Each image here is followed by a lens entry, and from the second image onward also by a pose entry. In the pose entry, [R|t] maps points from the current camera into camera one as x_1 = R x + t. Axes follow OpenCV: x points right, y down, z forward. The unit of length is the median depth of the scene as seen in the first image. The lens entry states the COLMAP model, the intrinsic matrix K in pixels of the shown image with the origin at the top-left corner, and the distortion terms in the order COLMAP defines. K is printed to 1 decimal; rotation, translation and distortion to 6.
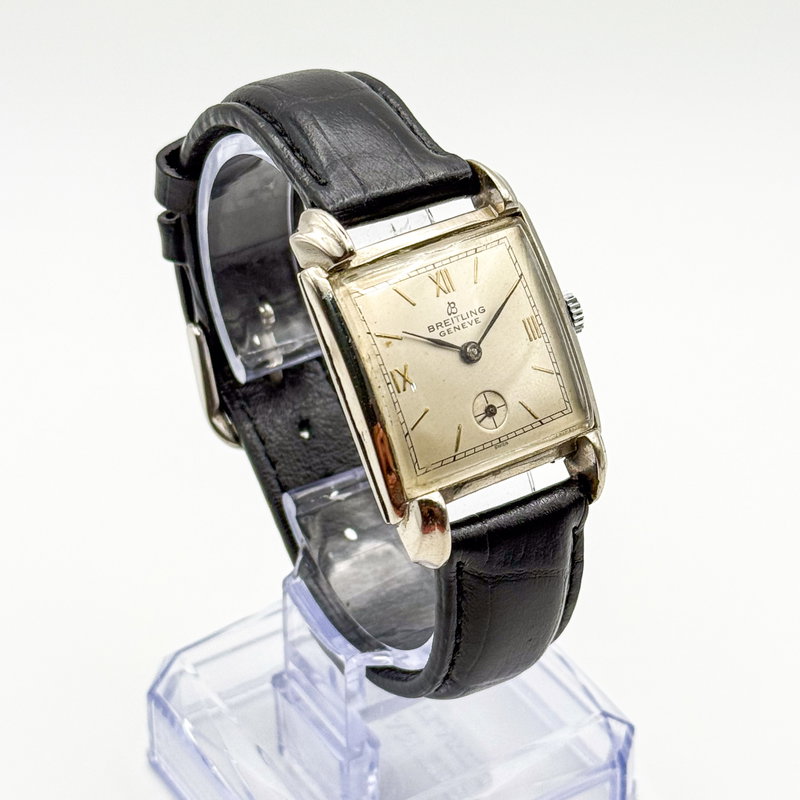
lens RADIAL K [[2469.9, 0, 400.0], [0, 2469.9, 400.0], [0, 0, 1]] dist [0.066351, 0.284144]
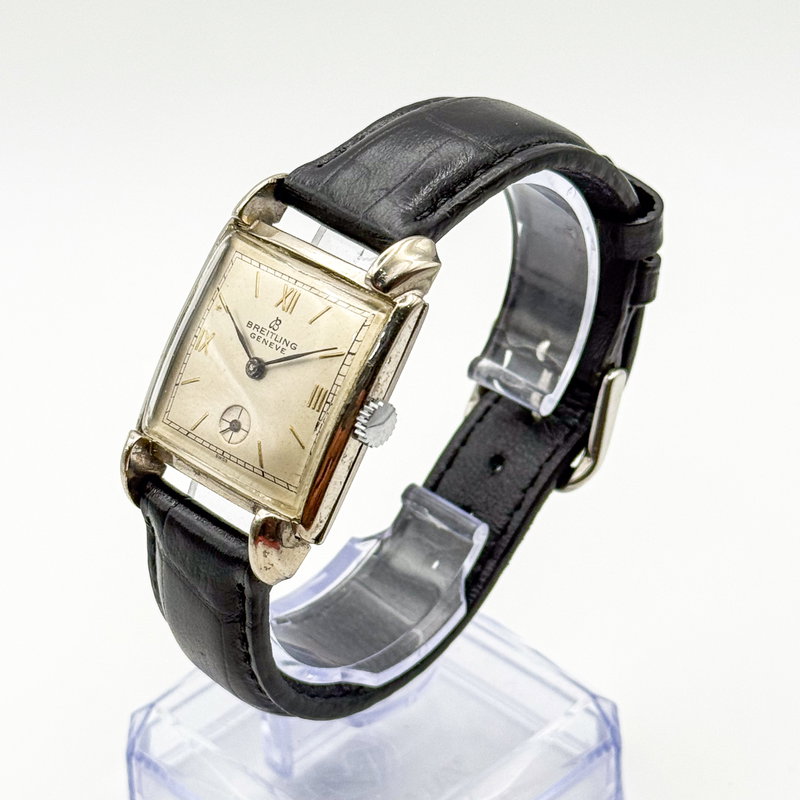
lens RADIAL K [[2469.9, 0, 400.0], [0, 2469.9, 400.0], [0, 0, 1]] dist [0.066351, 0.284144]
pose [[0.238740, 0.558783, -0.794207, 0.818664], [-0.534406, 0.758474, 0.372999, -0.401187], [0.810810, 0.335379, 0.479695, 0.556009]]
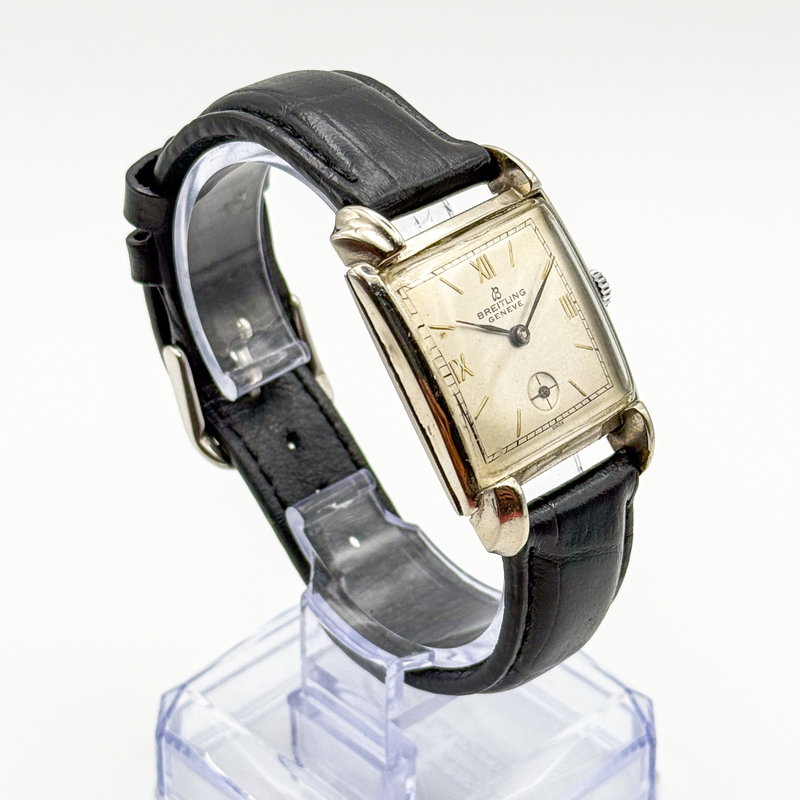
lens RADIAL K [[2469.9, 0, 400.0], [0, 2469.9, 400.0], [0, 0, 1]] dist [0.066351, 0.284144]
pose [[0.979377, -0.105689, 0.172192, -0.186475], [0.108646, 0.994050, -0.007814, 0.008706], [-0.170342, 0.026360, 0.985032, 0.030303]]
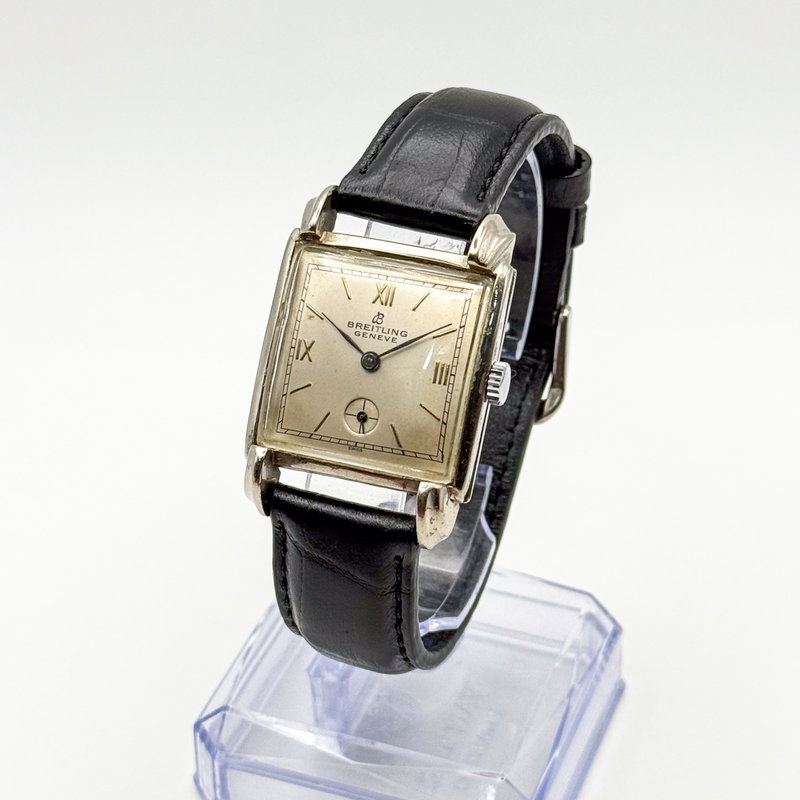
lens RADIAL K [[2469.9, 0, 400.0], [0, 2469.9, 400.0], [0, 0, 1]] dist [0.066351, 0.284144]
pose [[0.613648, 0.459032, -0.642438, 0.728948], [-0.446027, 0.872918, 0.197674, -0.220708], [0.651534, 0.165242, 0.740404, 0.192030]]
